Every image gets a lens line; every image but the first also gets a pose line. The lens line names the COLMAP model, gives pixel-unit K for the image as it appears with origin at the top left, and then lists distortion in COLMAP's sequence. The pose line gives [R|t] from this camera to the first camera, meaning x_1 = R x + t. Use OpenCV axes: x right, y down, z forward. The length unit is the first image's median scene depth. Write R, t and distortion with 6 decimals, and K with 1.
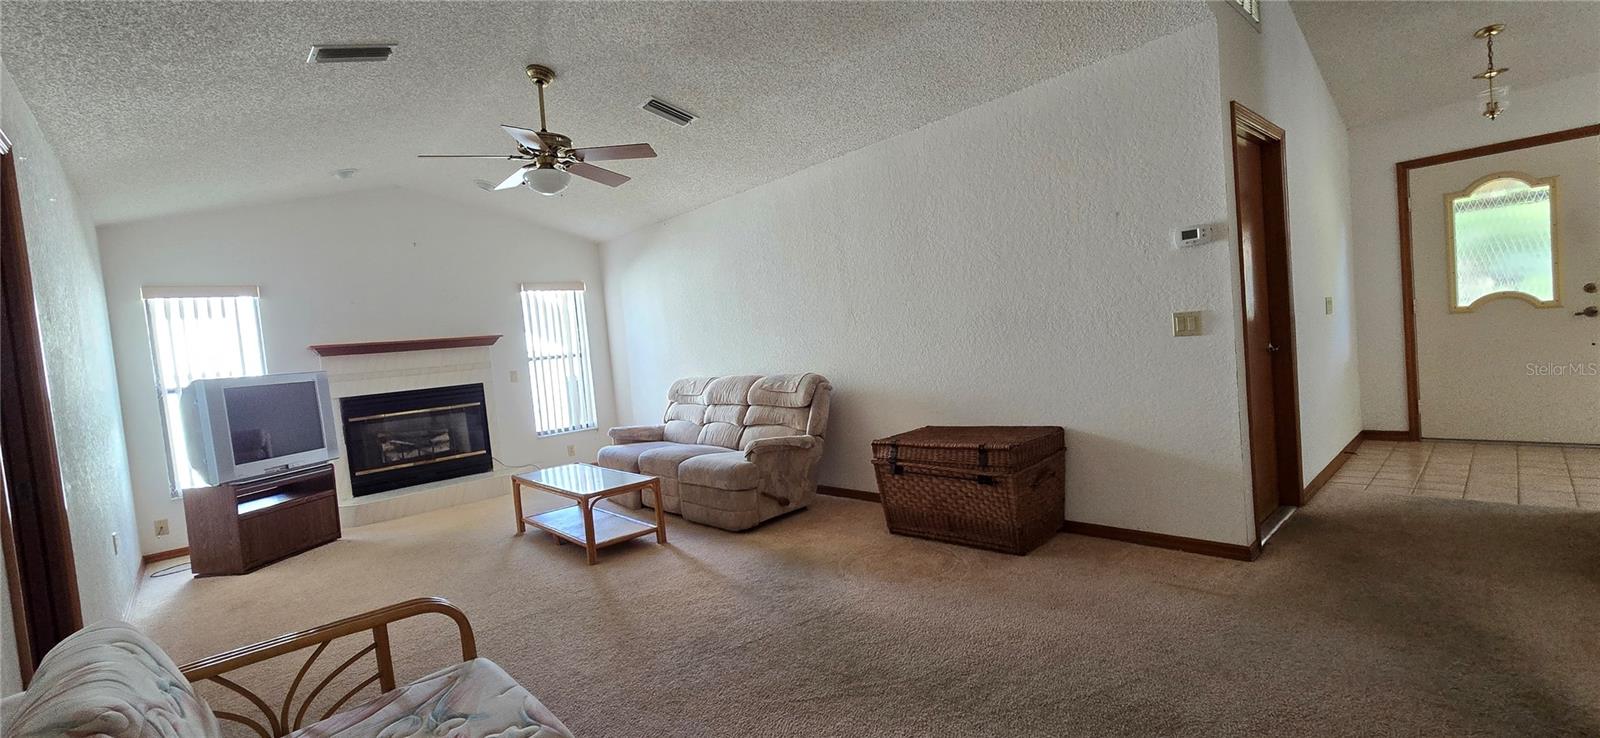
lens RADIAL K [[657.7, 0, 800.0], [0, 657.7, 369.0], [0, 0, 1]] dist [-0.001900, 0.000464]
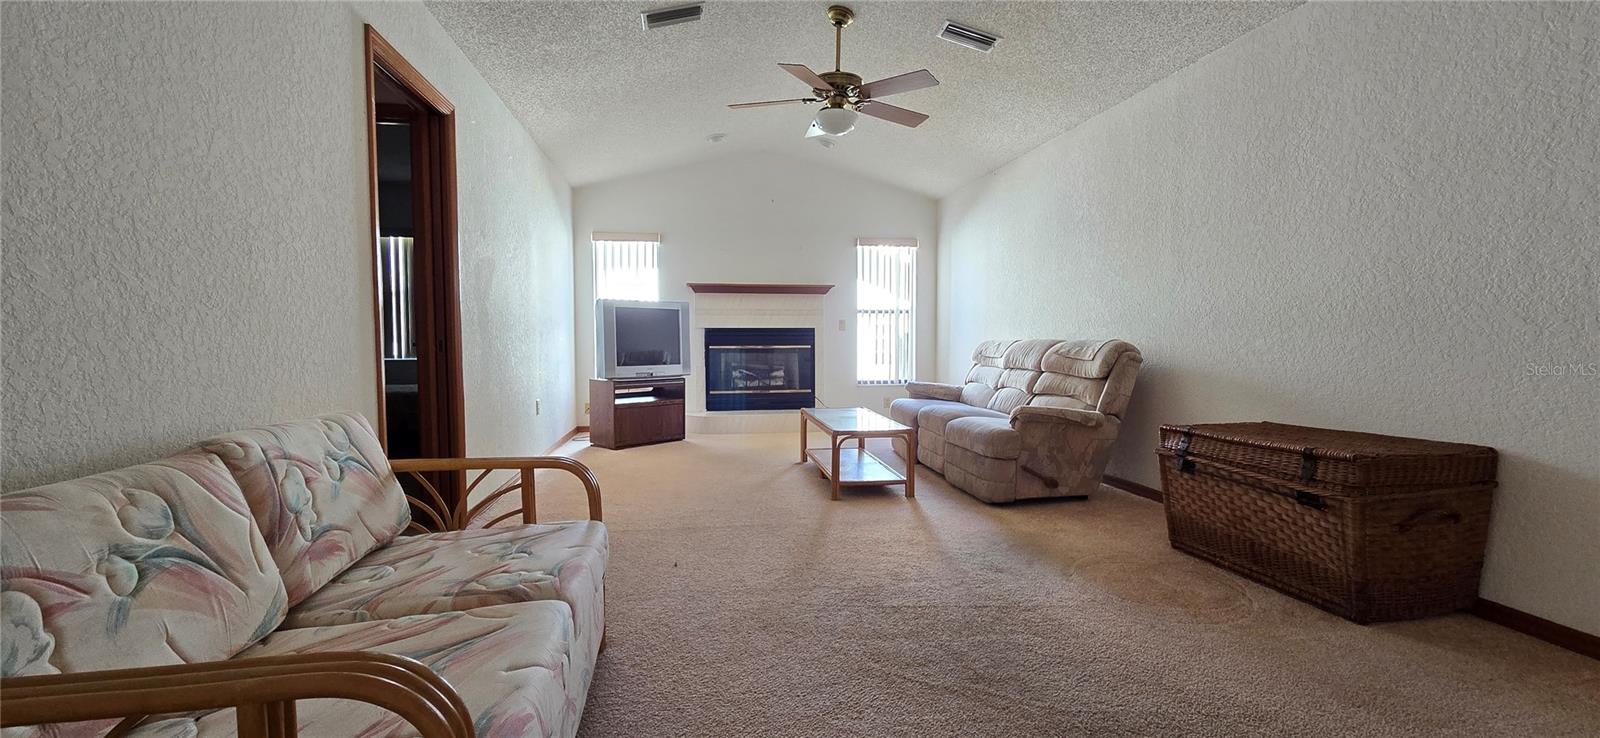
lens RADIAL K [[657.7, 0, 800.0], [0, 657.7, 369.0], [0, 0, 1]] dist [-0.001900, 0.000464]
pose [[0.831101, 0.116914, -0.543693, 0.157378], [-0.098331, 0.993142, 0.063251, 0.033756], [0.547359, 0.000894, 0.836897, 0.108446]]
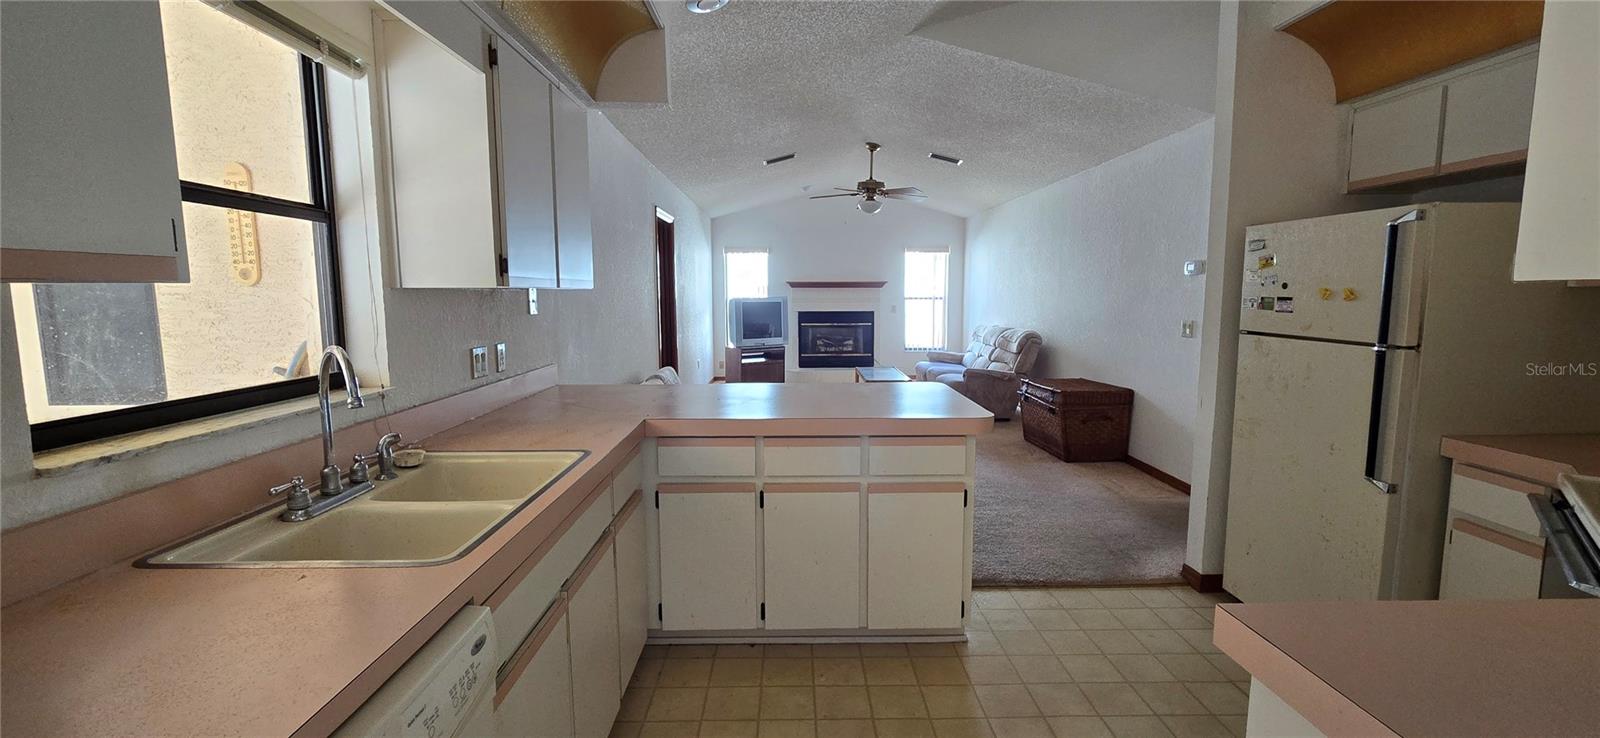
lens RADIAL K [[657.7, 0, 800.0], [0, 657.7, 369.0], [0, 0, 1]] dist [-0.001900, 0.000464]
pose [[0.741421, 0.164253, -0.650627, 0.674828], [-0.092619, 0.985349, 0.143211, -0.080596], [0.664618, -0.045919, 0.745771, -0.463930]]
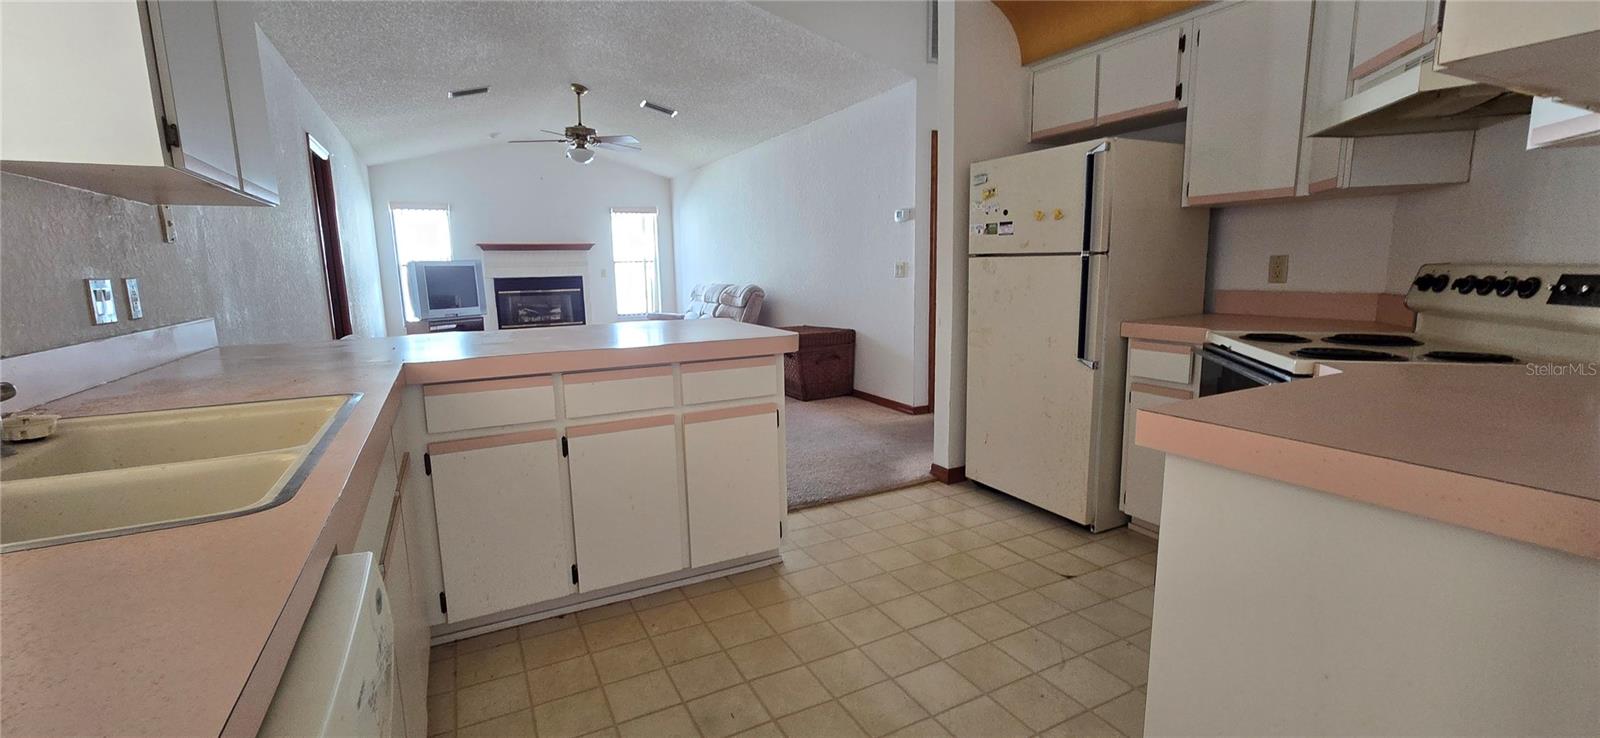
lens RADIAL K [[661.9, 0, 796.4], [0, 661.9, 370.7], [0, 0, 1]] dist [-0.001434, 0.000421]
pose [[0.961168, 0.113243, -0.251659, 0.582395], [-0.079524, 0.986901, 0.140366, -0.023494], [0.264258, -0.114902, 0.957583, -0.489208]]
